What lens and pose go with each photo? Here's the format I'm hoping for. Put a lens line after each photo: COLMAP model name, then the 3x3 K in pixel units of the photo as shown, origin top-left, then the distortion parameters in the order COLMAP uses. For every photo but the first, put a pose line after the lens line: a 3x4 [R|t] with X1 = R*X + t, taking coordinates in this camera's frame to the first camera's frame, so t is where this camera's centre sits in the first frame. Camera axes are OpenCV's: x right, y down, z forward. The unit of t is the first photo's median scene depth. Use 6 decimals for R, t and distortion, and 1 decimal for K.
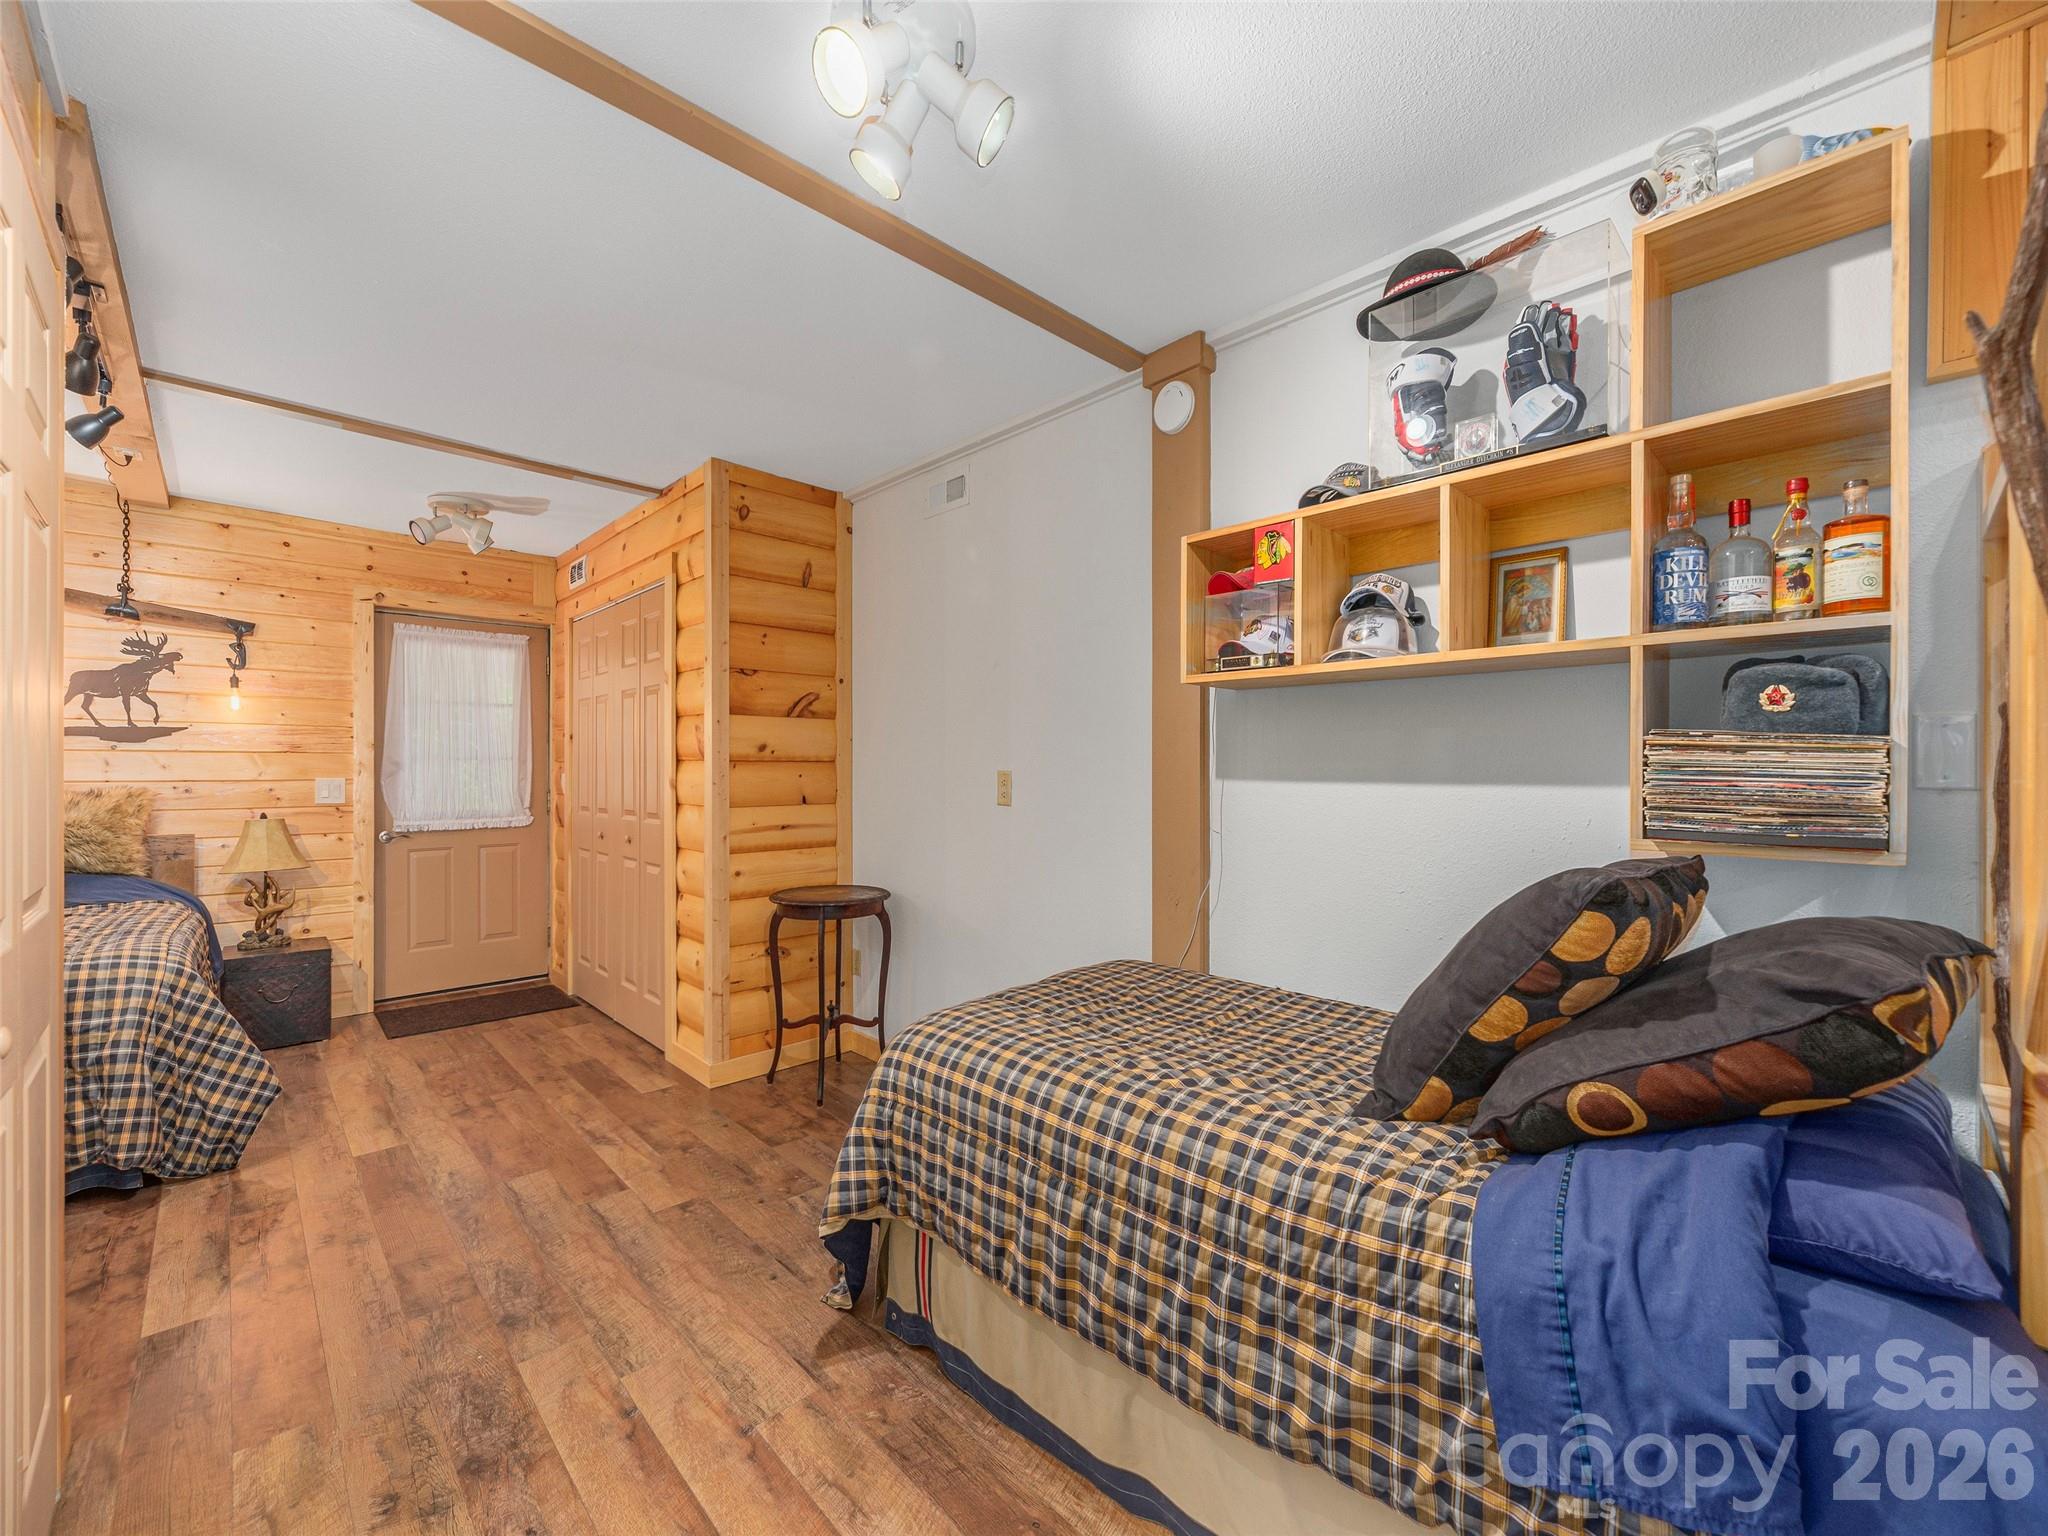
lens RADIAL K [[834.6, 0, 1024.0], [0, 834.6, 768.0], [0, 0, 1]] dist [-0.000259, -0.000129]
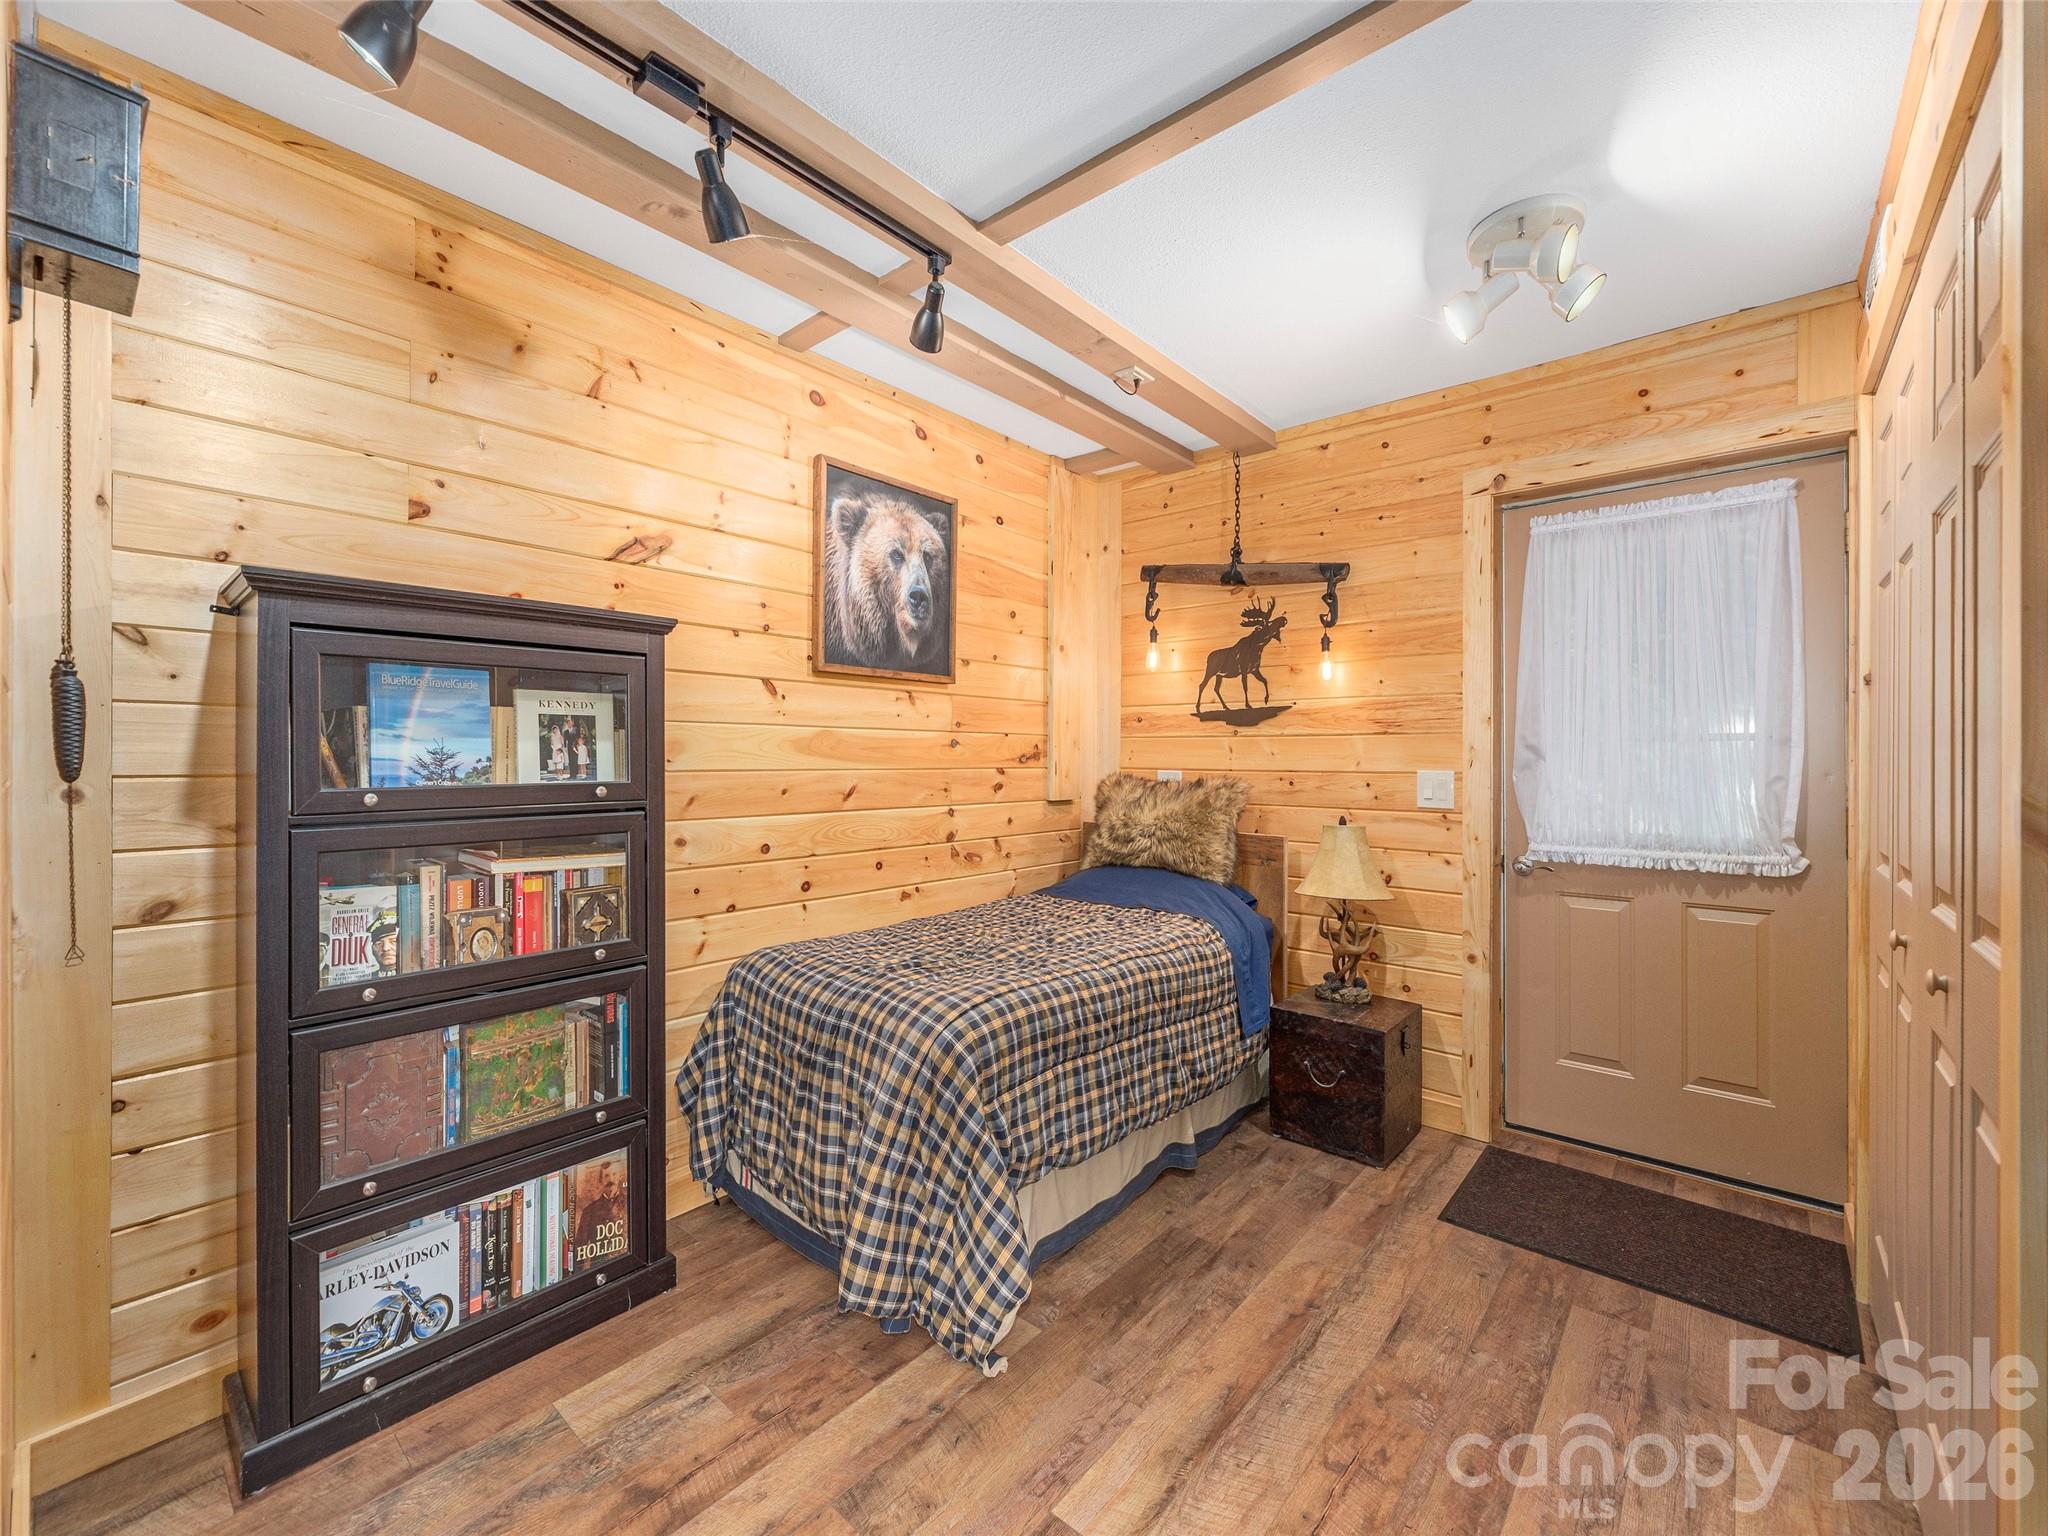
lens RADIAL K [[841.1, 0, 1019.4], [0, 841.1, 756.5], [0, 0, 1]] dist [-0.000467, -0.000032]
pose [[0.096036, 0.000620, -0.995378, -0.199979], [0.000163, 1.000000, 0.000638, 0.000381], [0.995378, -0.000224, 0.096036, 0.642165]]
